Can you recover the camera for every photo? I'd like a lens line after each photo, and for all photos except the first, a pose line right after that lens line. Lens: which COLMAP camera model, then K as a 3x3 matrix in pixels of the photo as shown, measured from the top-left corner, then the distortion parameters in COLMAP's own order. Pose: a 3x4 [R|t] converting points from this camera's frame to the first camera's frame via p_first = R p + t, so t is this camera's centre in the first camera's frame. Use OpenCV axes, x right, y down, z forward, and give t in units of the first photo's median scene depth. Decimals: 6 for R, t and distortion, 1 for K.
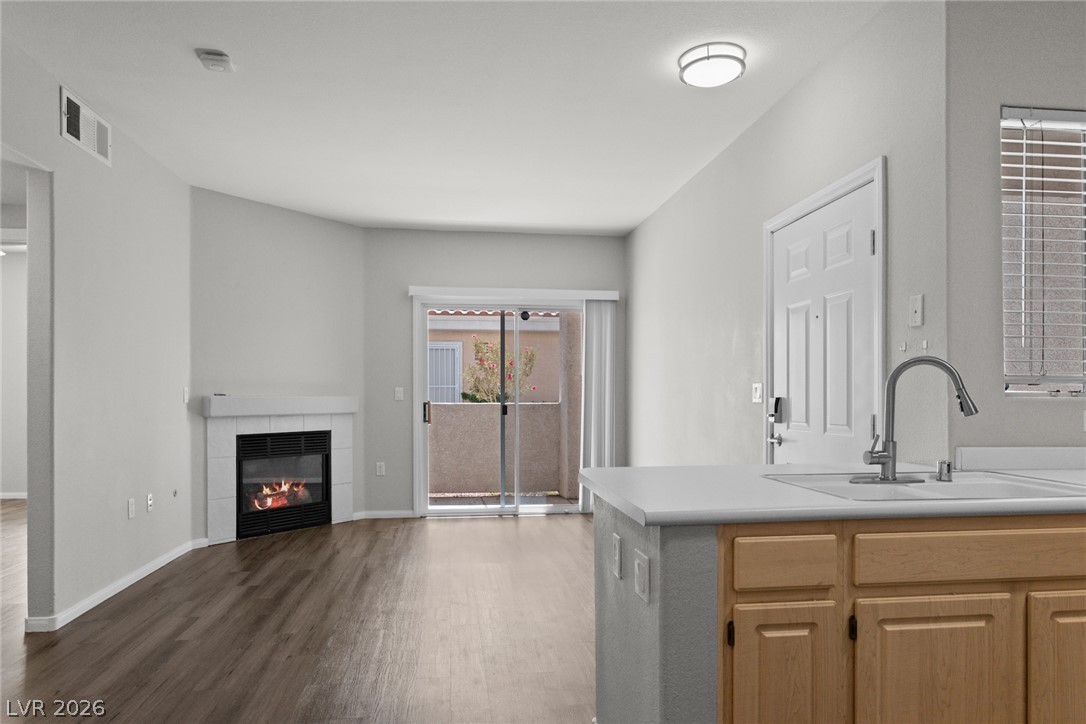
lens RADIAL K [[681.0, 0, 540.5], [0, 681.0, 396.6], [0, 0, 1]] dist [-0.002608, 0.000336]
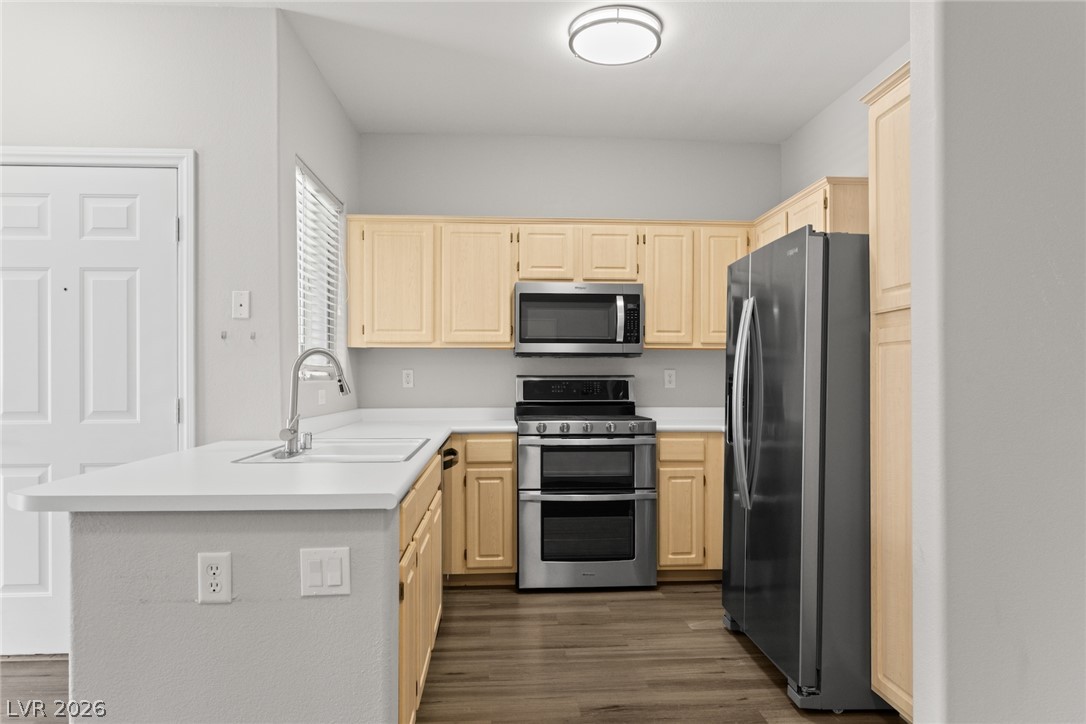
lens RADIAL K [[661.9, 0, 538.6], [0, 661.9, 376.4], [0, 0, 1]] dist [-0.005272, 0.000975]
pose [[0.063625, 0.002309, 0.997971, -0.400622], [0.001977, 0.999995, -0.002439, -0.002493], [-0.997972, 0.002128, 0.063620, 0.346153]]
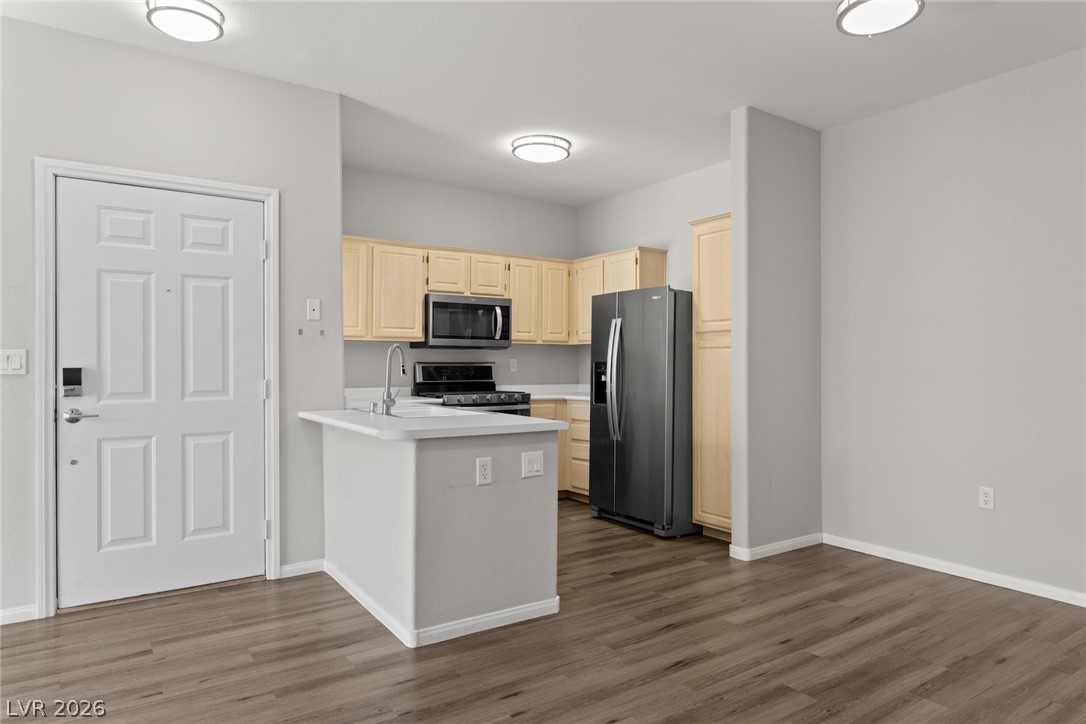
lens RADIAL K [[663.5, 0, 543.0], [0, 663.5, 362.0], [0, 0, 1]] dist [-0.005025, -0.000385]
pose [[-0.451021, 0.001700, 0.892512, -0.781954], [0.000186, 0.999998, -0.001810, -0.005013], [-0.892514, -0.000651, -0.451020, 0.953525]]
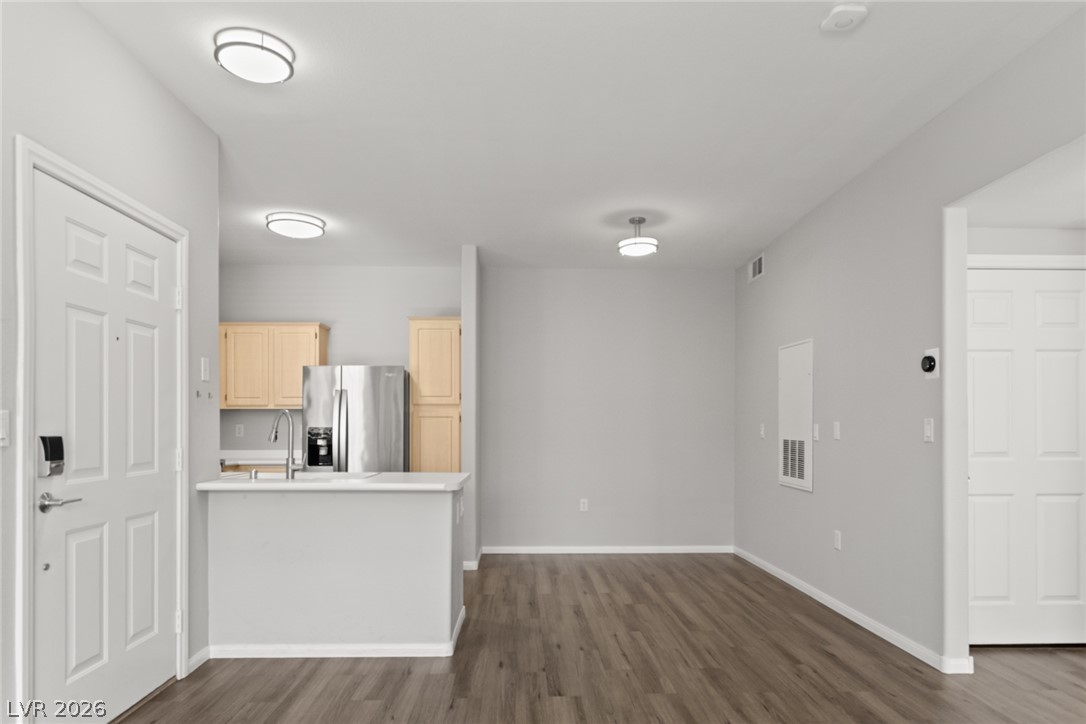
lens RADIAL K [[670.8, 0, 542.8], [0, 670.8, 425.9], [0, 0, 1]] dist [-0.006384, -0.000282]
pose [[-0.995112, -0.000510, 0.098749, -0.198257], [-0.000808, 0.999995, -0.002979, -0.007704], [-0.098747, -0.003044, -0.995108, 1.784540]]
